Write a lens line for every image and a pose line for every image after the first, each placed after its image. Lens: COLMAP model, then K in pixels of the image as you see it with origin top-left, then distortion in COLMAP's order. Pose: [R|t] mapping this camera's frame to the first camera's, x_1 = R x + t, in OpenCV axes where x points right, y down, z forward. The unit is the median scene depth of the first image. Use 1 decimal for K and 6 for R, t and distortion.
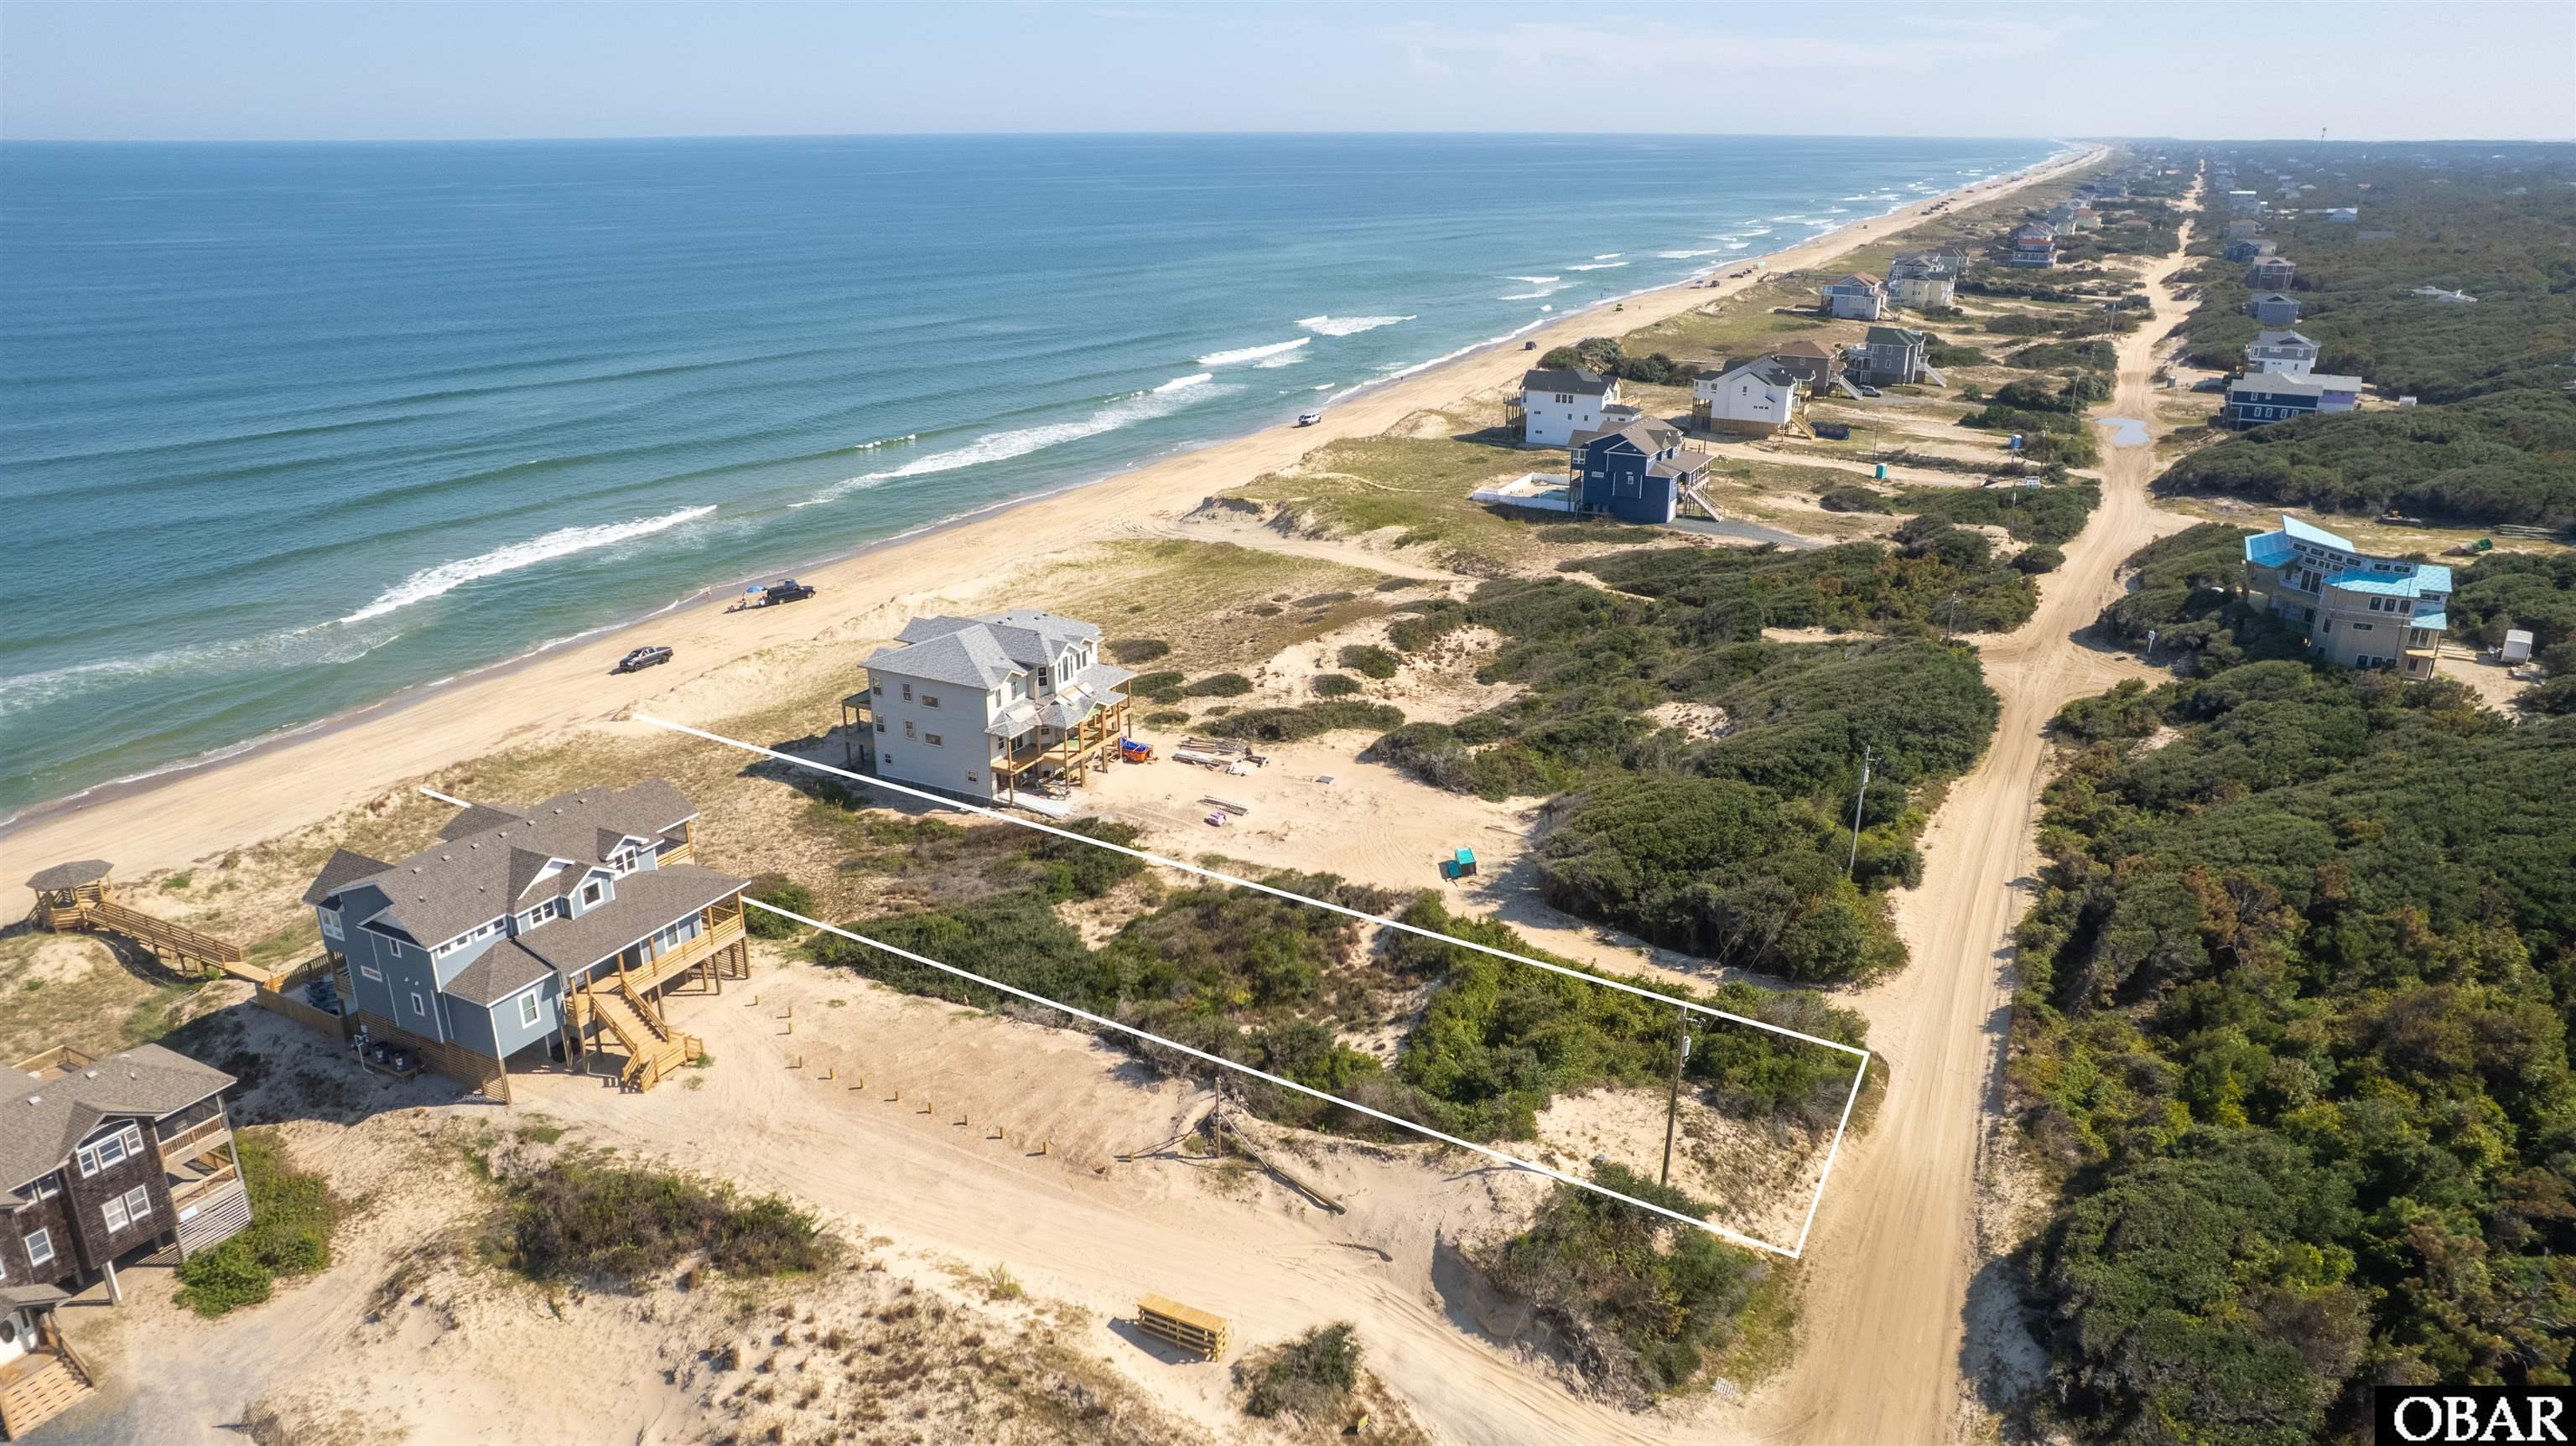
lens RADIAL K [[1634.5, 0, 1280.7], [0, 1634.5, 737.1], [0, 0, 1]] dist [-0.061444, 0.039184]
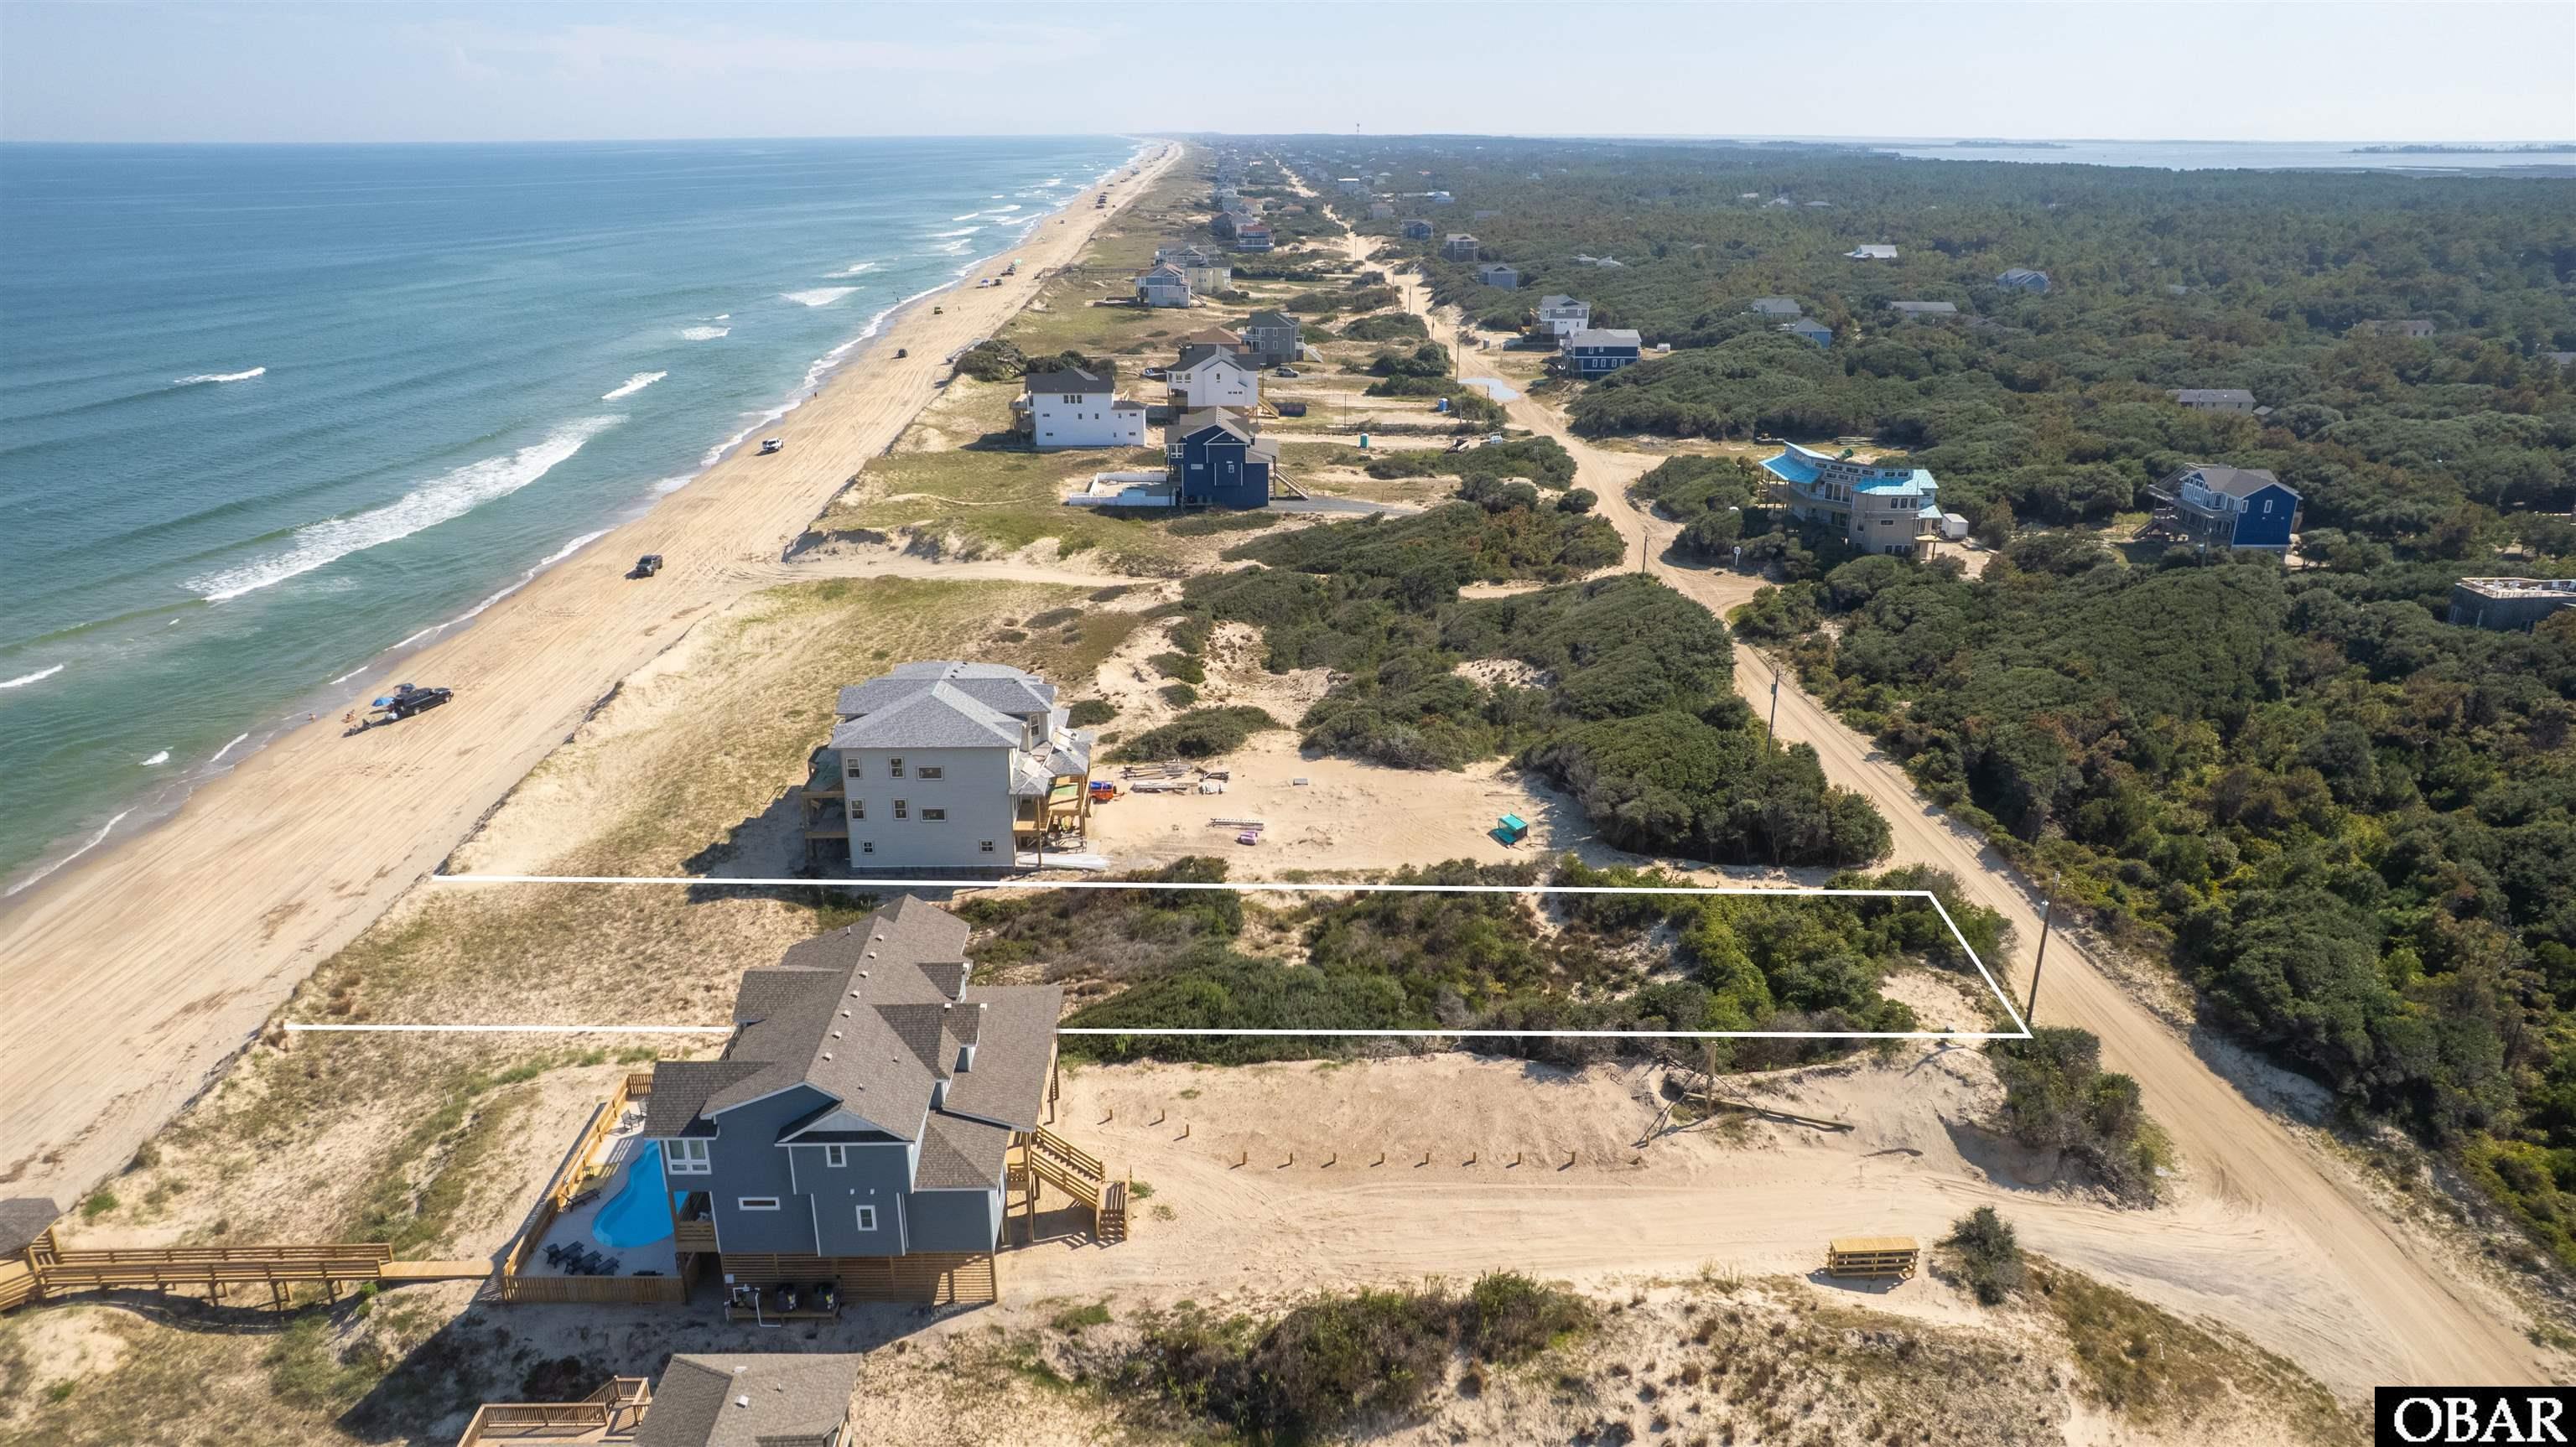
lens RADIAL K [[1634.6, 0, 1280.7], [0, 1634.6, 737.6], [0, 0, 1]] dist [-0.061444, 0.039184]
pose [[0.877232, -0.168148, 0.449656, -0.439473], [0.168603, 0.984897, 0.039373, -0.043060], [-0.449486, 0.041274, 0.892333, 0.114716]]
